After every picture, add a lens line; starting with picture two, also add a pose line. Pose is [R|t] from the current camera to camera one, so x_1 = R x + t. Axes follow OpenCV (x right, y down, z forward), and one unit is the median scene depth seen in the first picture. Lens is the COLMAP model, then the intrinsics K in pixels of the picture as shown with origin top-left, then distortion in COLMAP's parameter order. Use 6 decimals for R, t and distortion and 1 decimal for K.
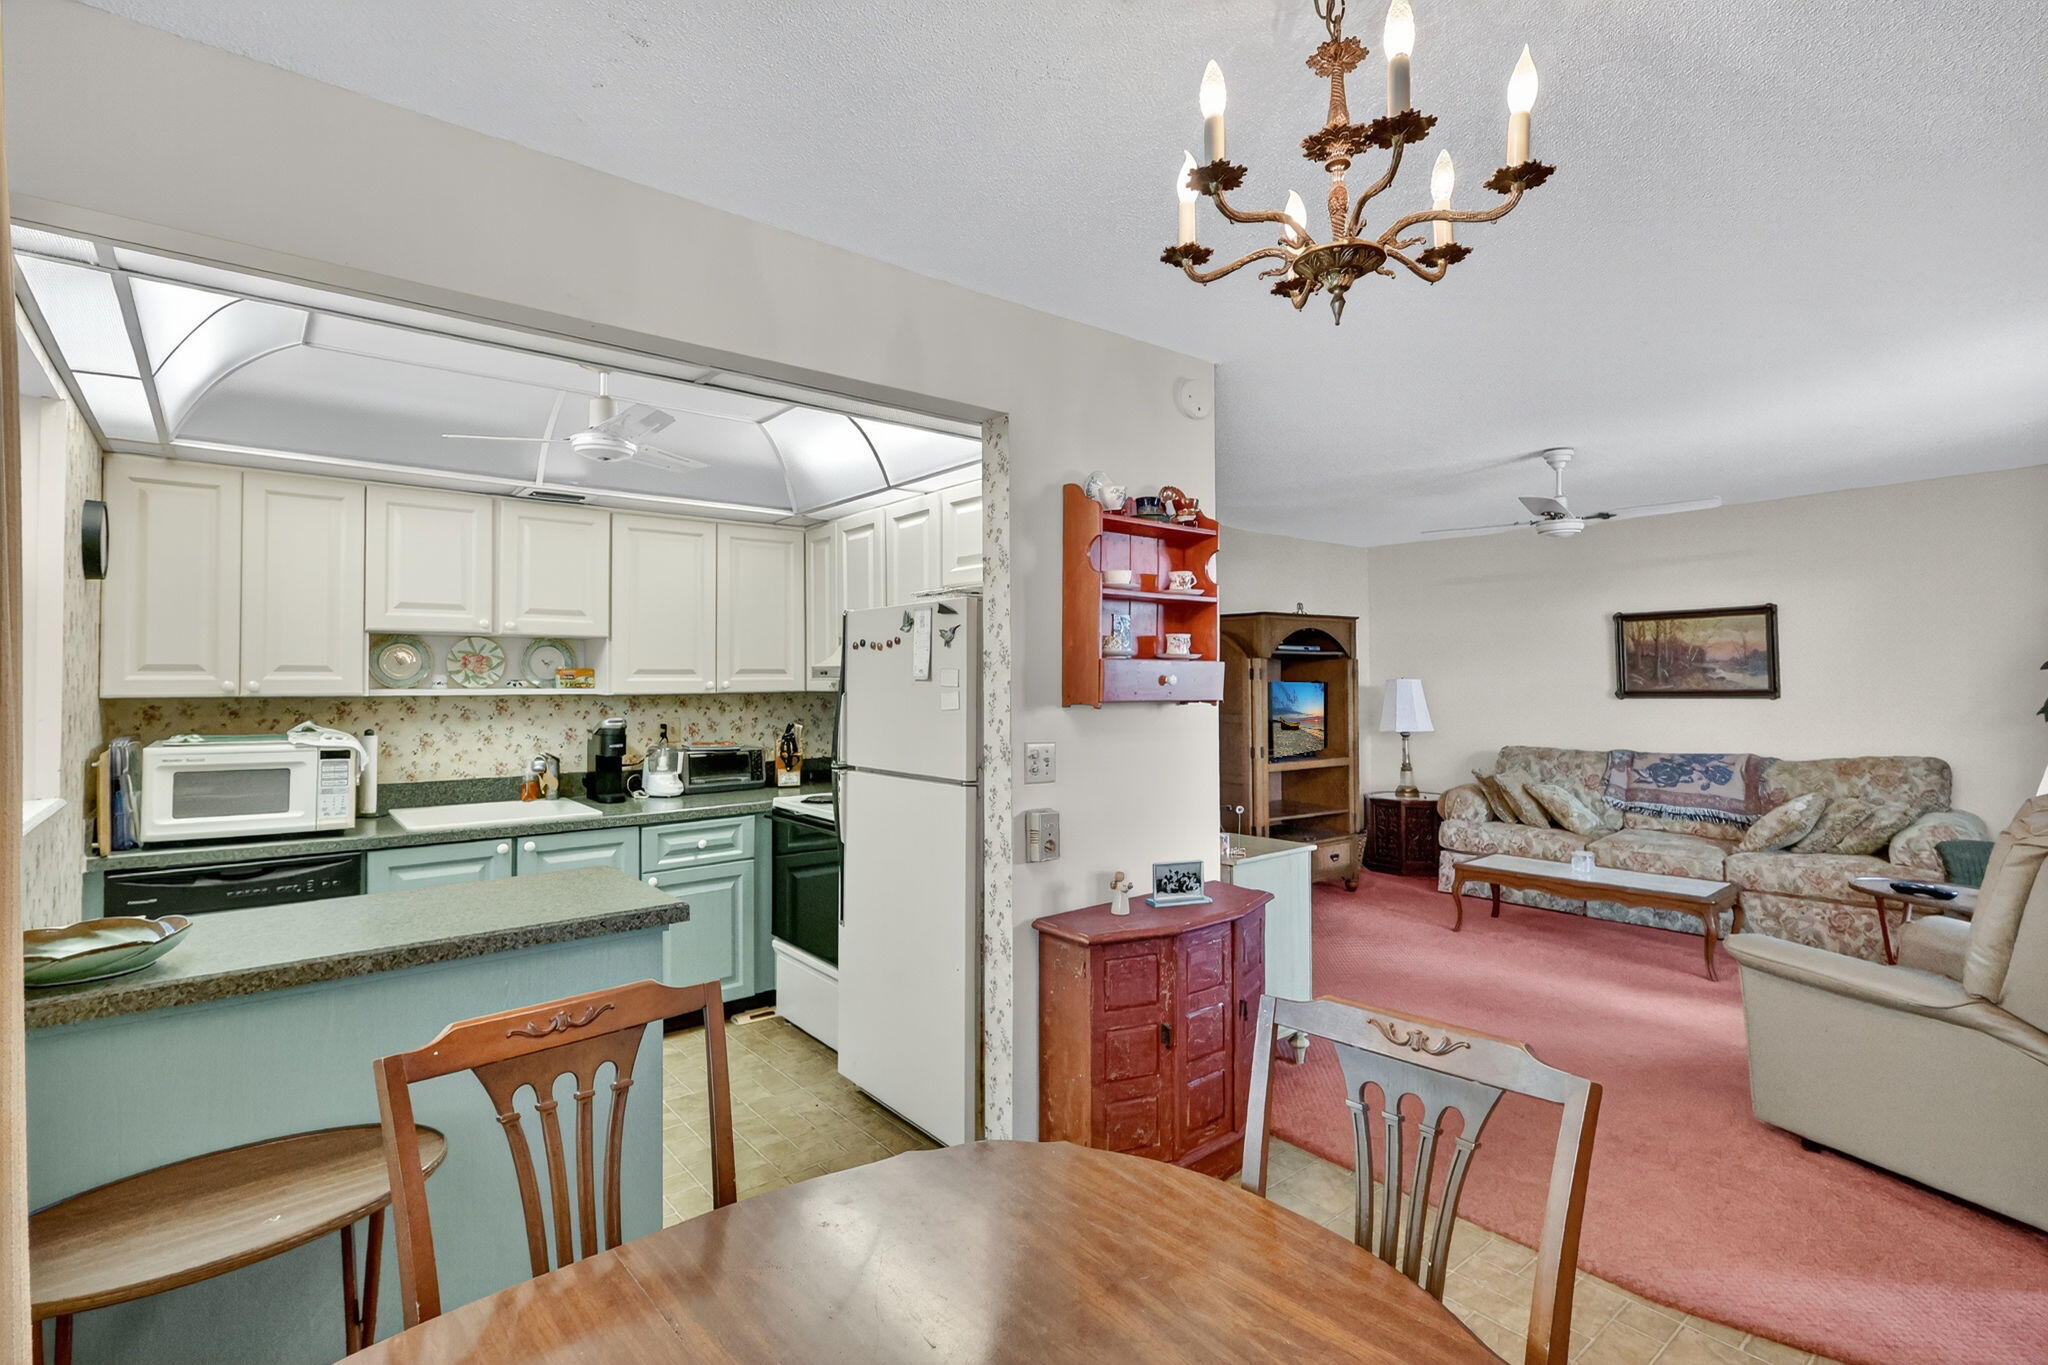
lens RADIAL K [[959.4, 0, 1021.0], [0, 959.4, 665.5], [0, 0, 1]] dist [0.000562, 0.000231]
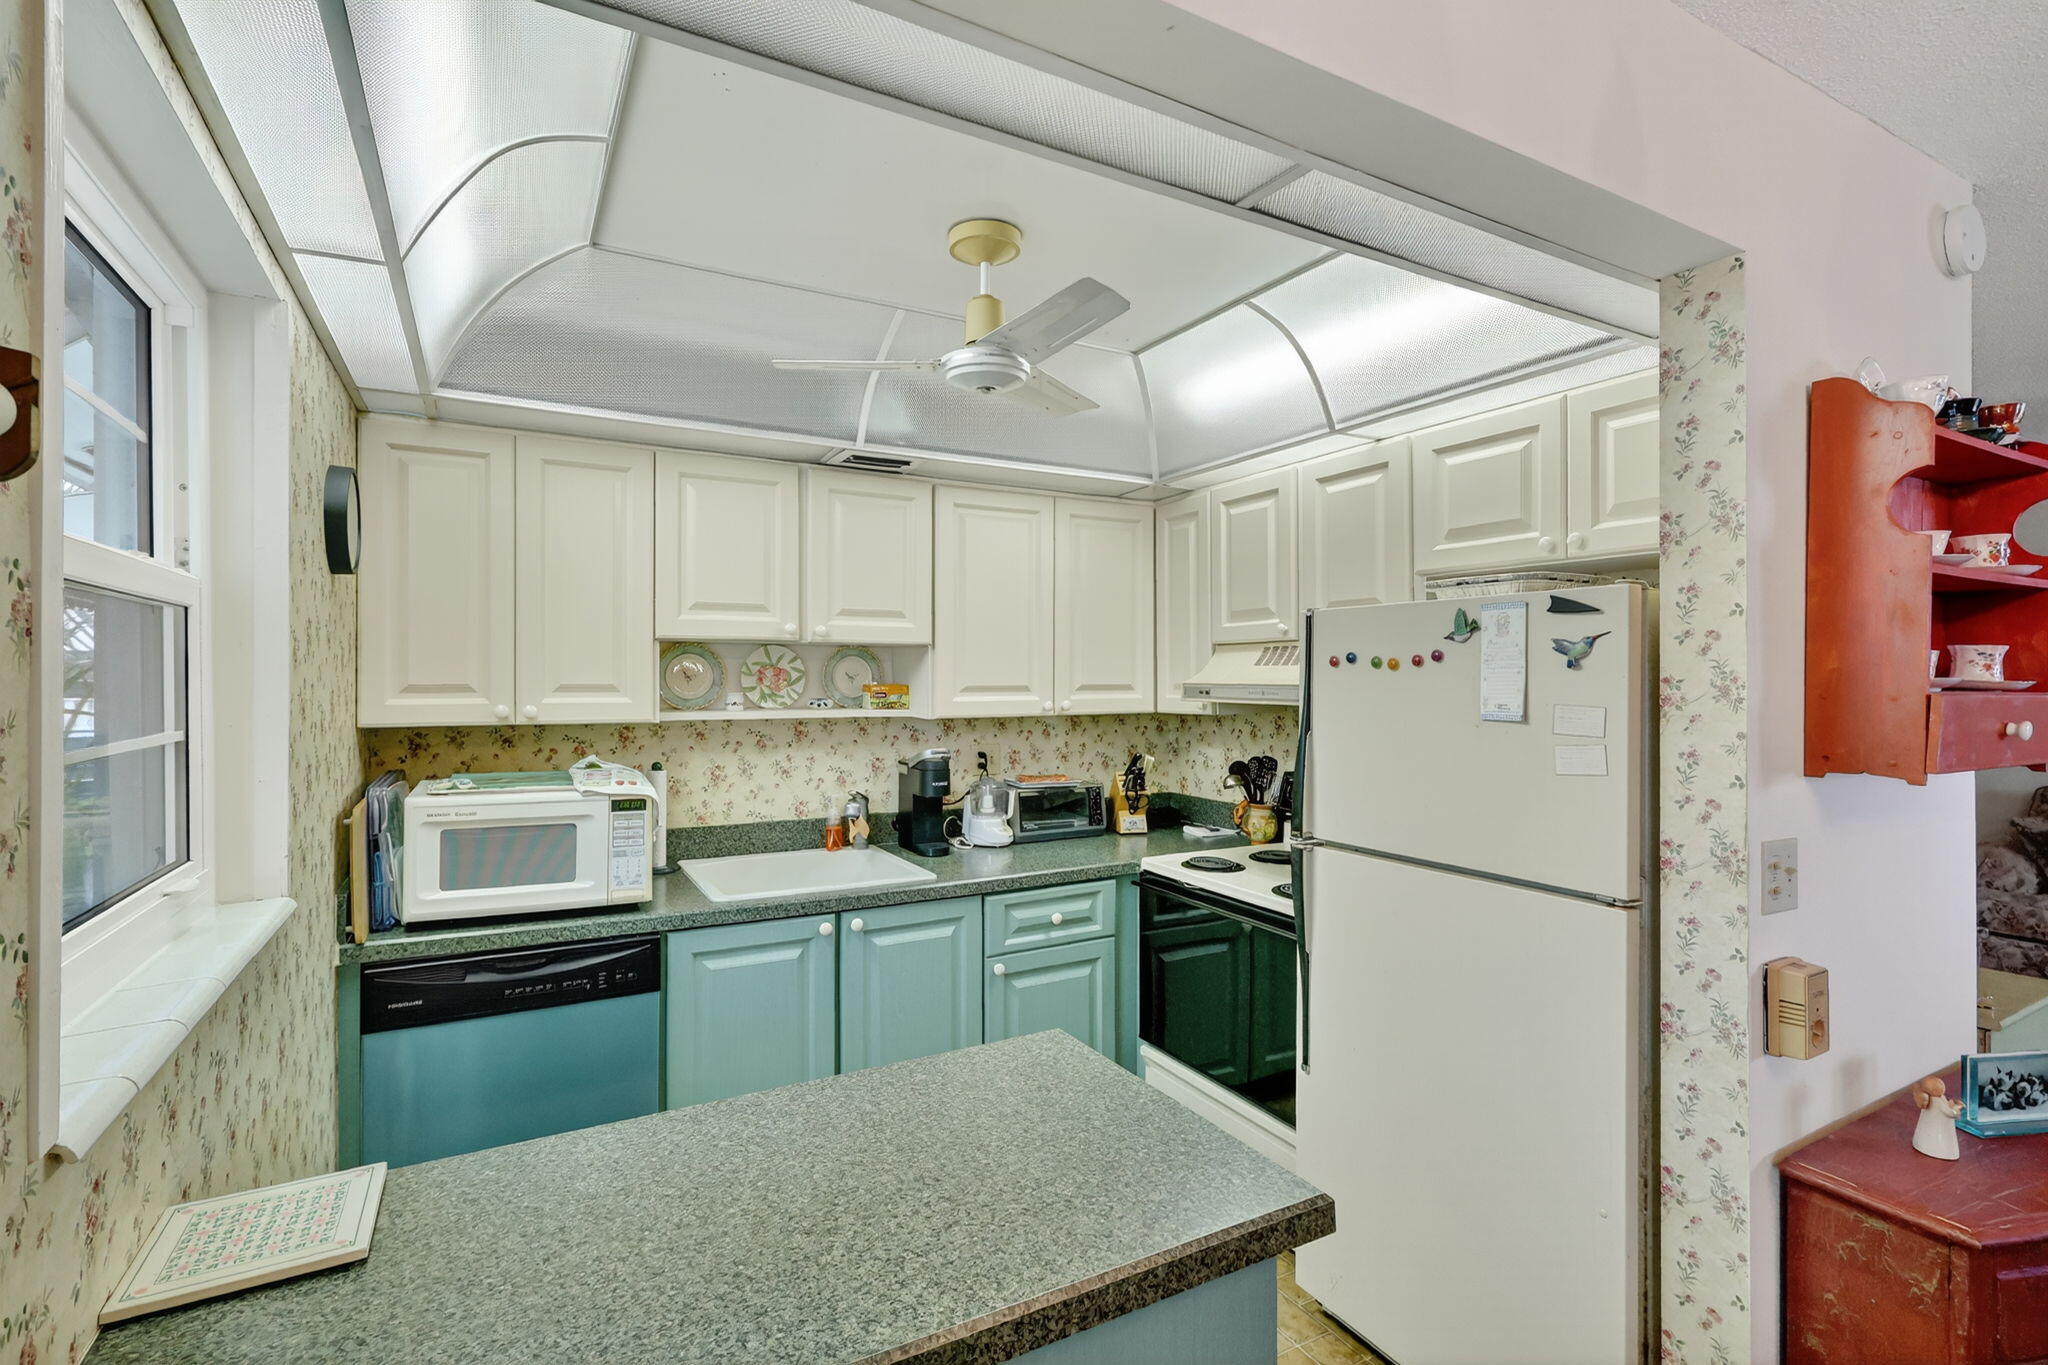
lens RADIAL K [[944.9, 0, 1024.0], [0, 944.9, 682.5], [0, 0, 1]] dist [0.001942, 0.000954]
pose [[0.984269, 0.006392, -0.176562, -0.235636], [-0.002388, 0.999735, 0.022883, -0.017938], [0.176661, -0.022101, 0.984024, 0.275965]]
